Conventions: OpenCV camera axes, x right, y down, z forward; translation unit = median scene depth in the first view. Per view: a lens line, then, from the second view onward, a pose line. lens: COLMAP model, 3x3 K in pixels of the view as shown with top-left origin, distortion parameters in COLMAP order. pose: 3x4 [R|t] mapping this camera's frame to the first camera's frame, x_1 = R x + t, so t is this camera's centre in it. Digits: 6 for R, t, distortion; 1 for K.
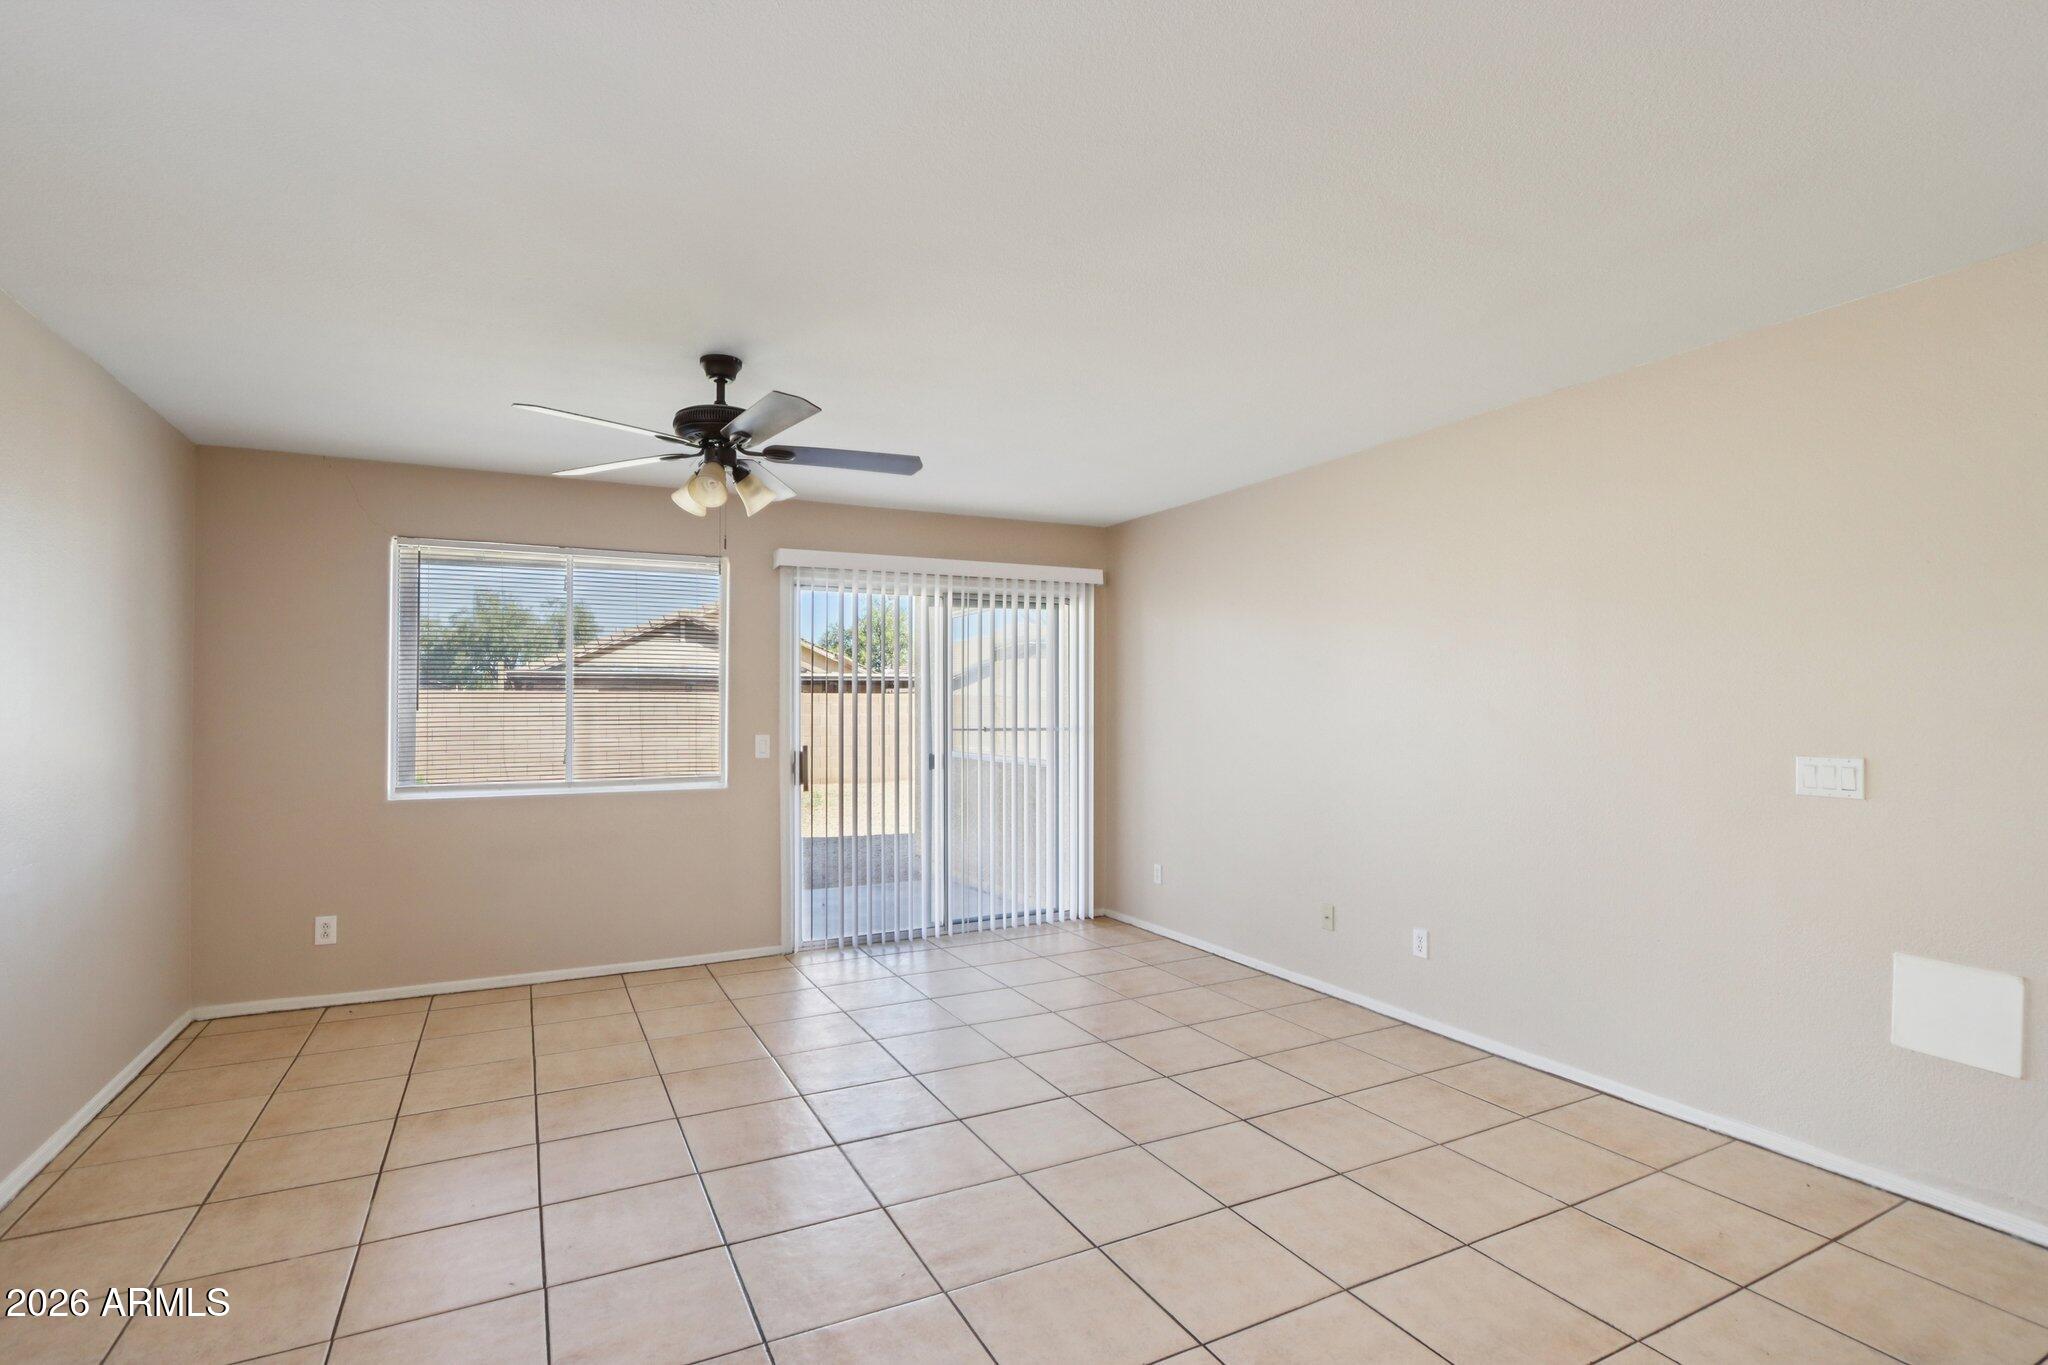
lens RADIAL K [[960.5, 0, 991.1], [0, 960.5, 697.2], [0, 0, 1]] dist [-0.015990, 0.002242]
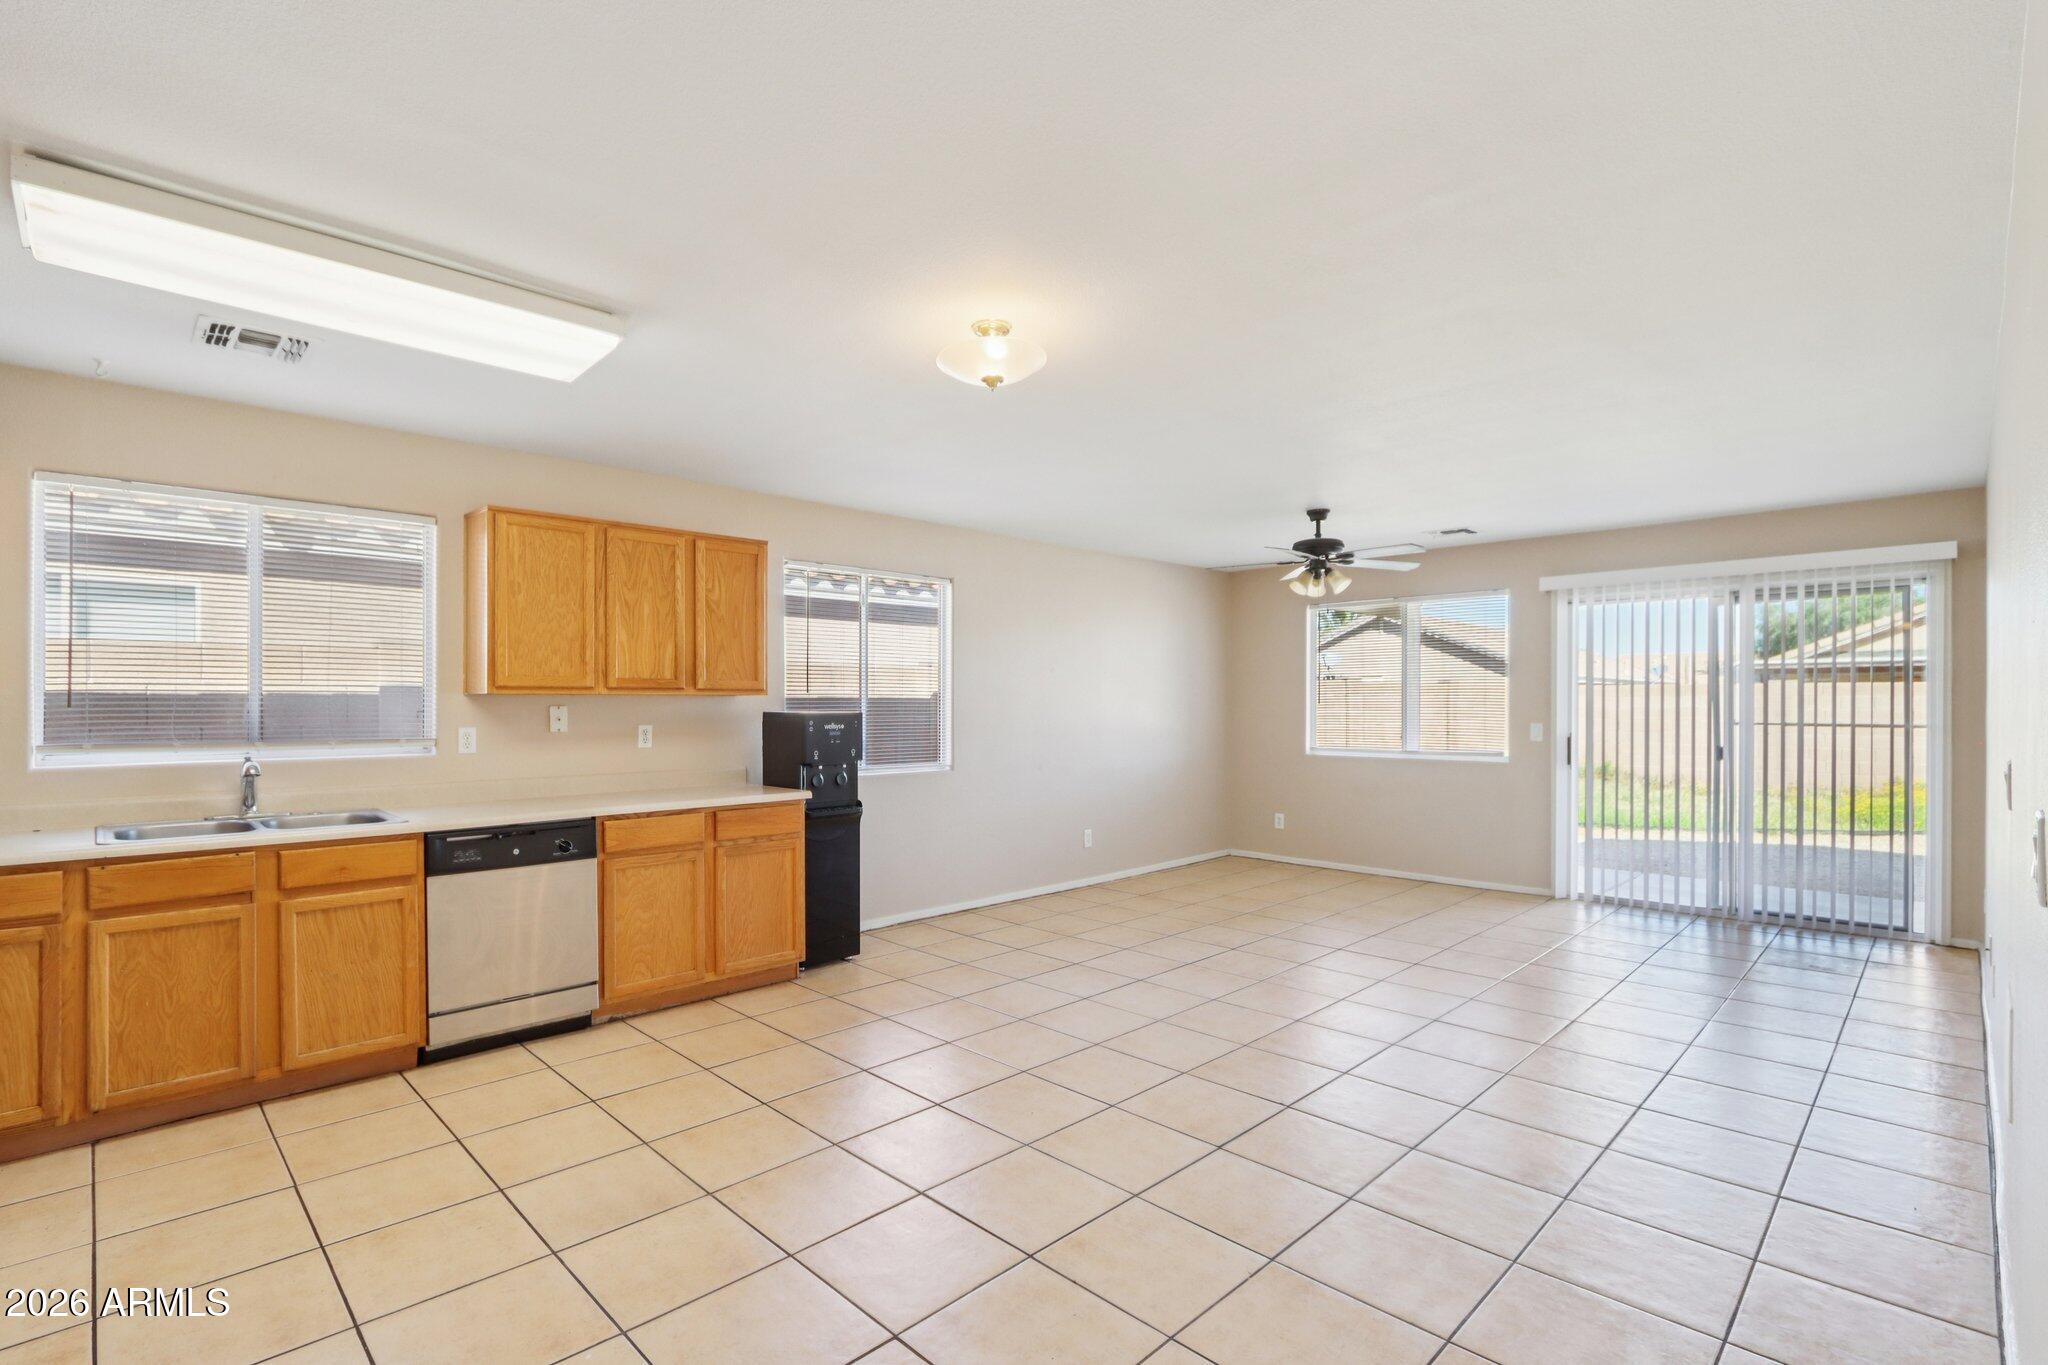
lens RADIAL K [[960.5, 0, 995.7], [0, 960.5, 698.2], [0, 0, 1]] dist [-0.015990, 0.002242]
pose [[0.306343, -0.004231, -0.951912, 0.923300], [0.008849, 0.999960, -0.001597, 0.001415], [0.951880, -0.007934, 0.306368, -0.105232]]
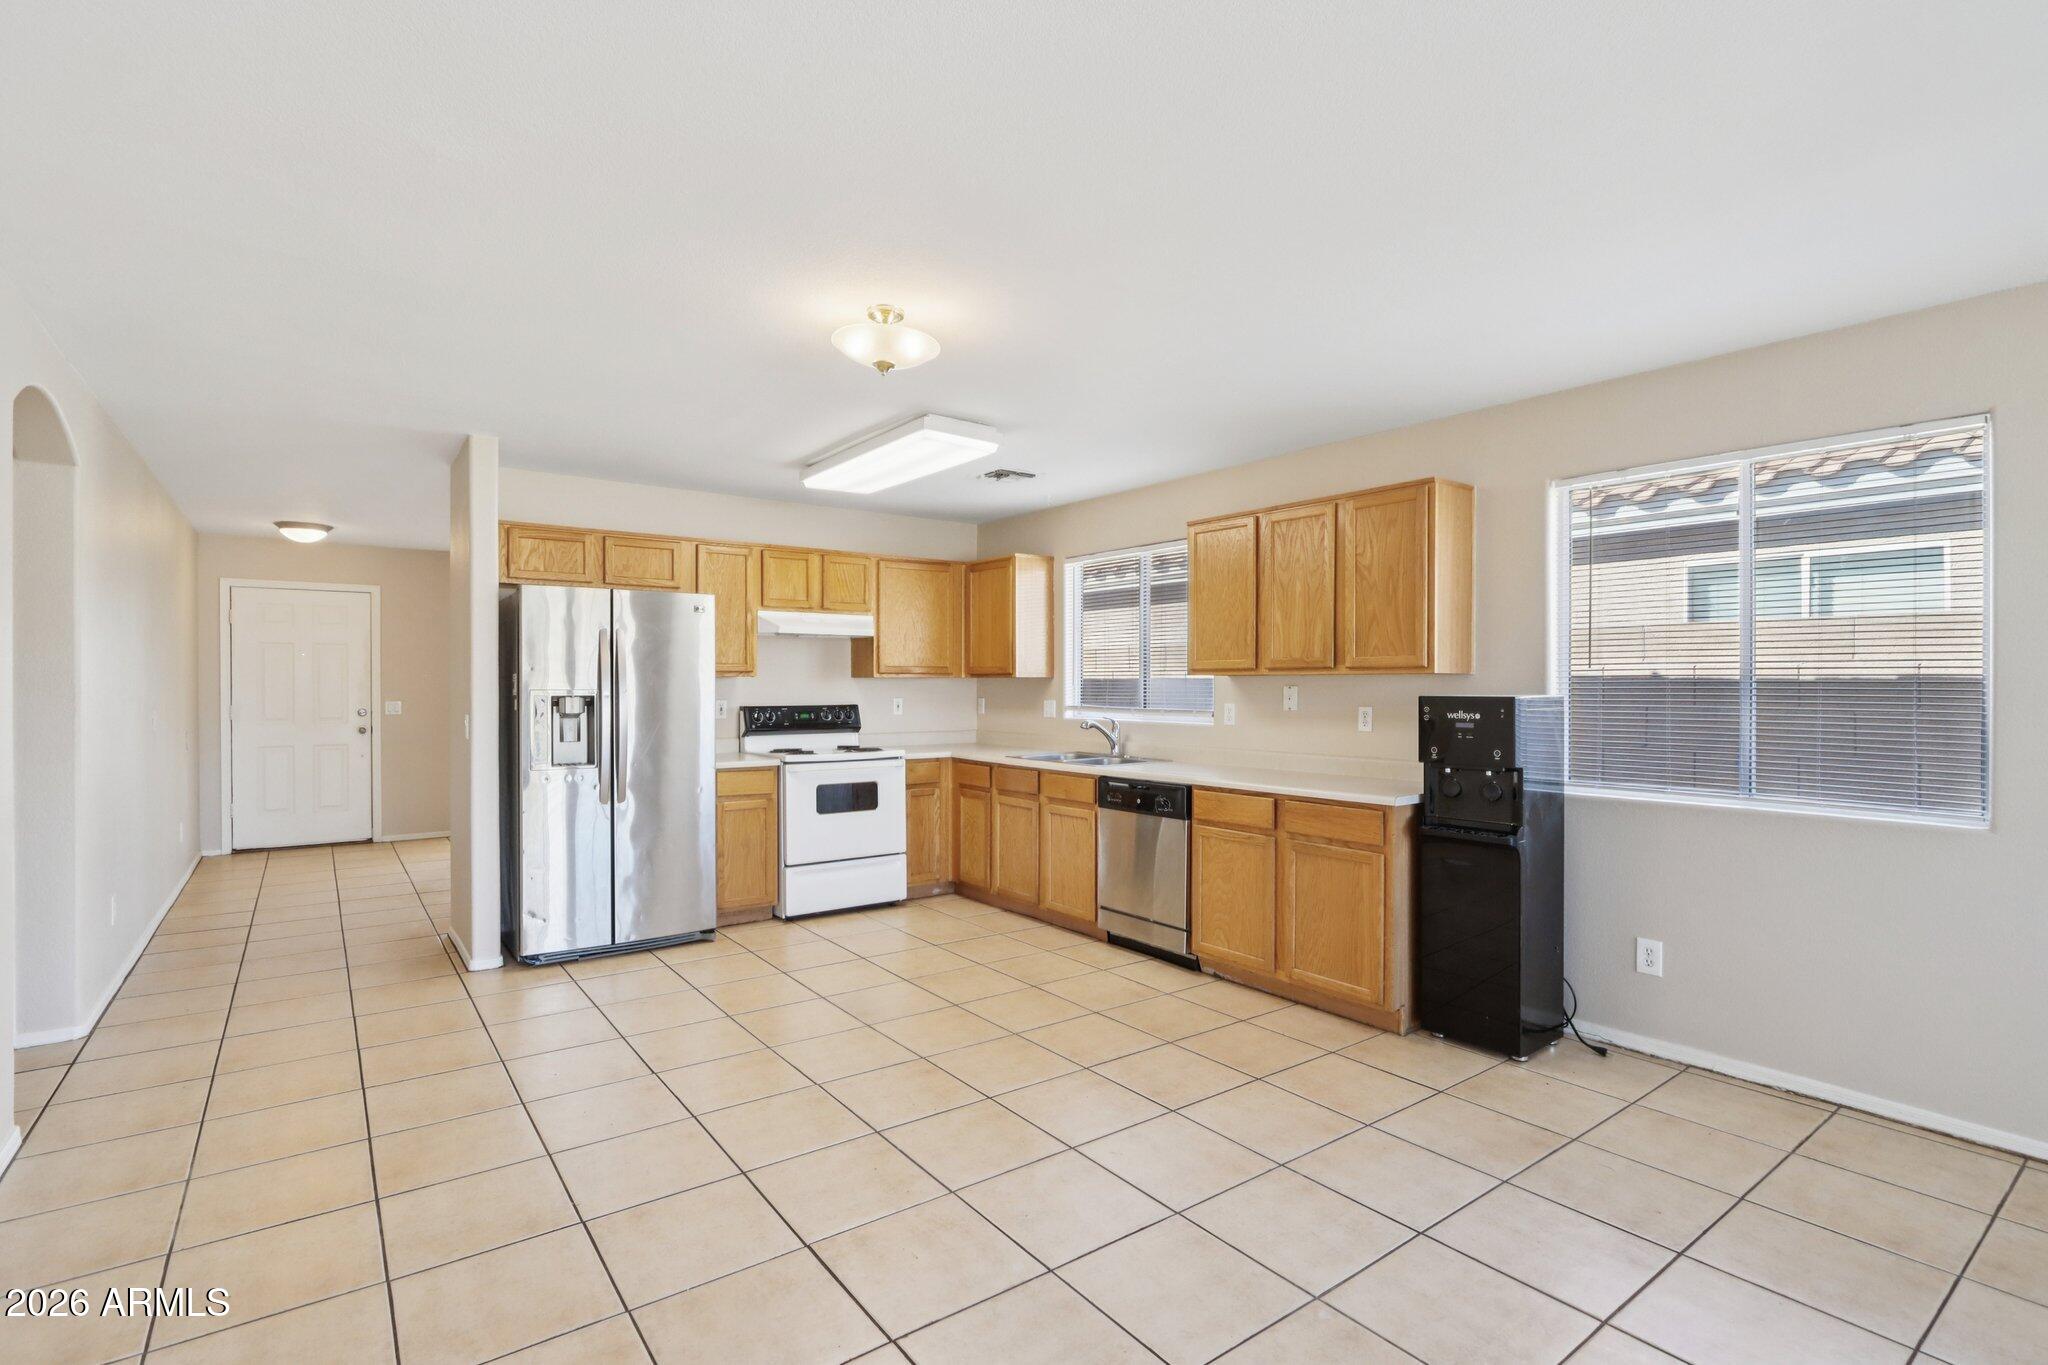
lens RADIAL K [[960.5, 0, 997.2], [0, 960.5, 686.4], [0, 0, 1]] dist [-0.015990, 0.002242]
pose [[-0.987146, 0.001936, -0.159811, 0.302633], [0.002805, 0.999983, -0.005209, 0.009520], [0.159798, -0.005590, -0.987134, 0.796871]]
